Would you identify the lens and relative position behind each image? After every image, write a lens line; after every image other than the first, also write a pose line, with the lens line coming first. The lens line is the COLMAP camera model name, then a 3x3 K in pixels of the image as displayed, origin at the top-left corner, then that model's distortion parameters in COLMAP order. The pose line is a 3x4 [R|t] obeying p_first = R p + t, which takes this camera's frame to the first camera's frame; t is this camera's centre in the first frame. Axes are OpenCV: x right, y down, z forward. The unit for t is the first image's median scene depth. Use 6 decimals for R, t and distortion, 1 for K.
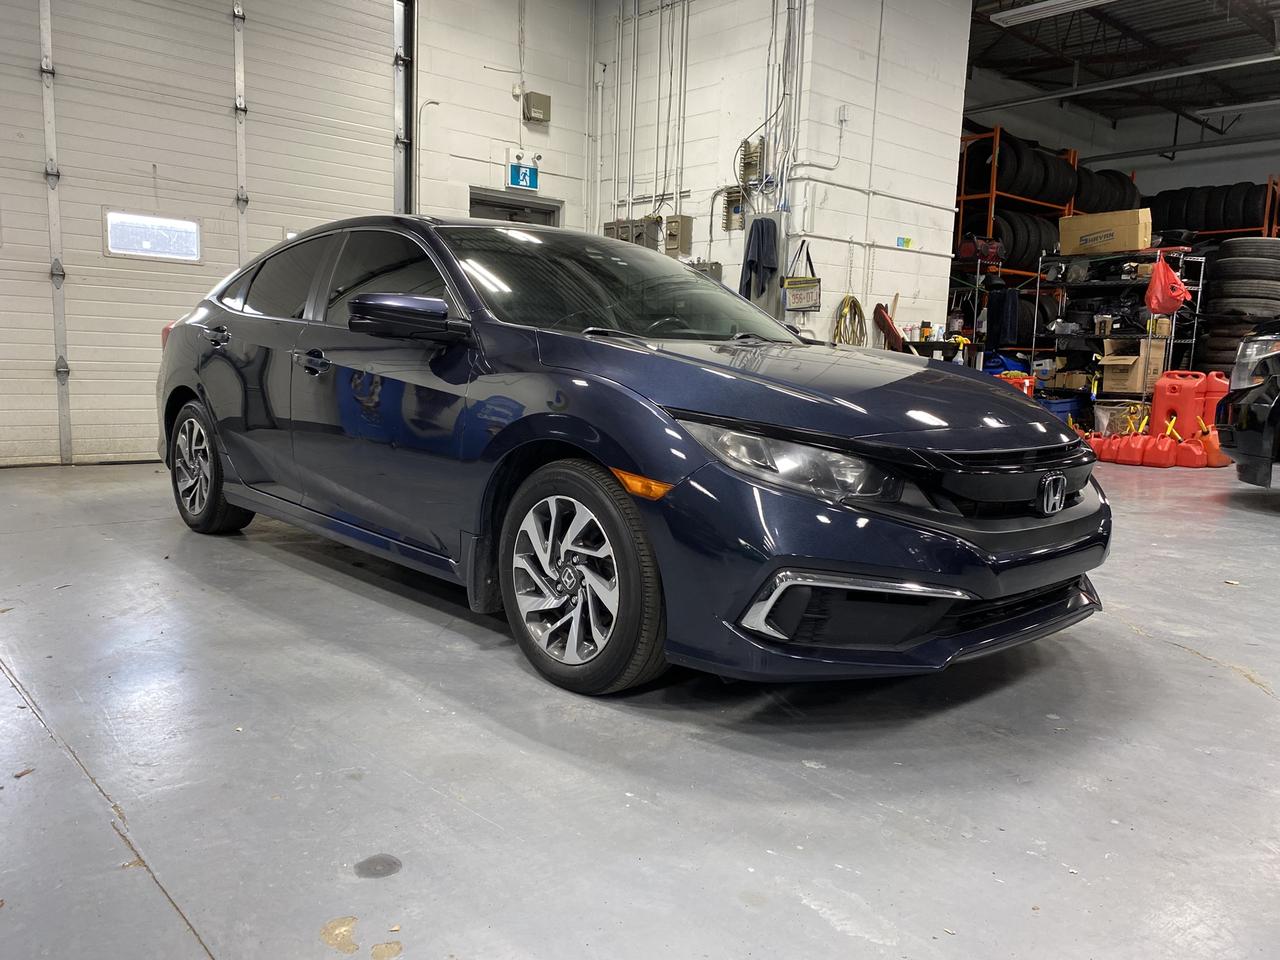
lens RADIAL K [[967.6, 0, 628.1], [0, 967.6, 483.3], [0, 0, 1]] dist [0.005379, -0.005478]
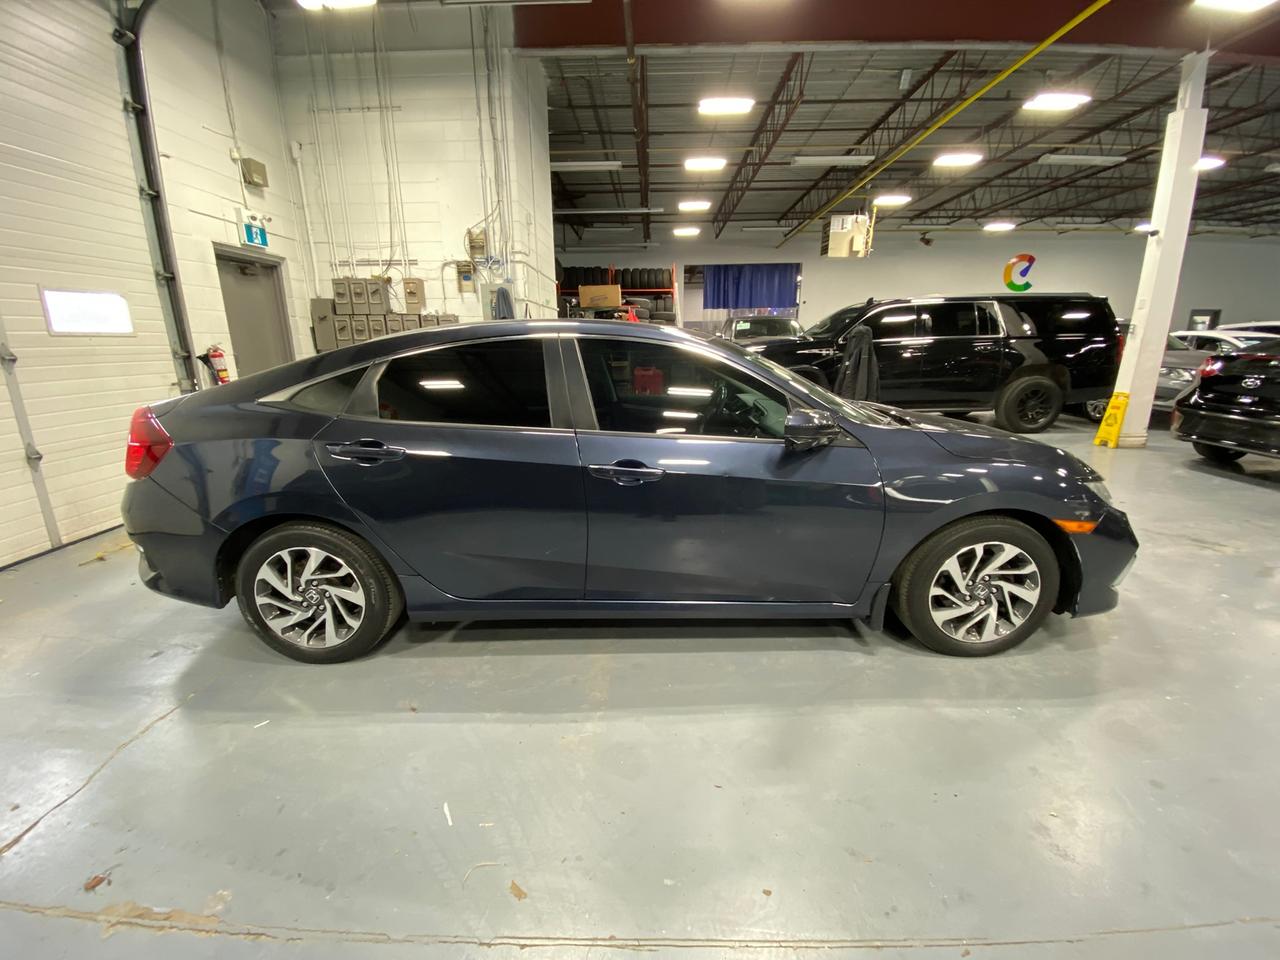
lens RADIAL K [[515.5, 0, 652.9], [0, 515.5, 484.0], [0, 0, 1]] dist [-0.023419, -0.003685]
pose [[0.665440, -0.229550, 0.710279, -0.317967], [0.123792, 0.972302, 0.198253, -0.100589], [-0.736114, -0.043999, 0.675426, 0.264463]]
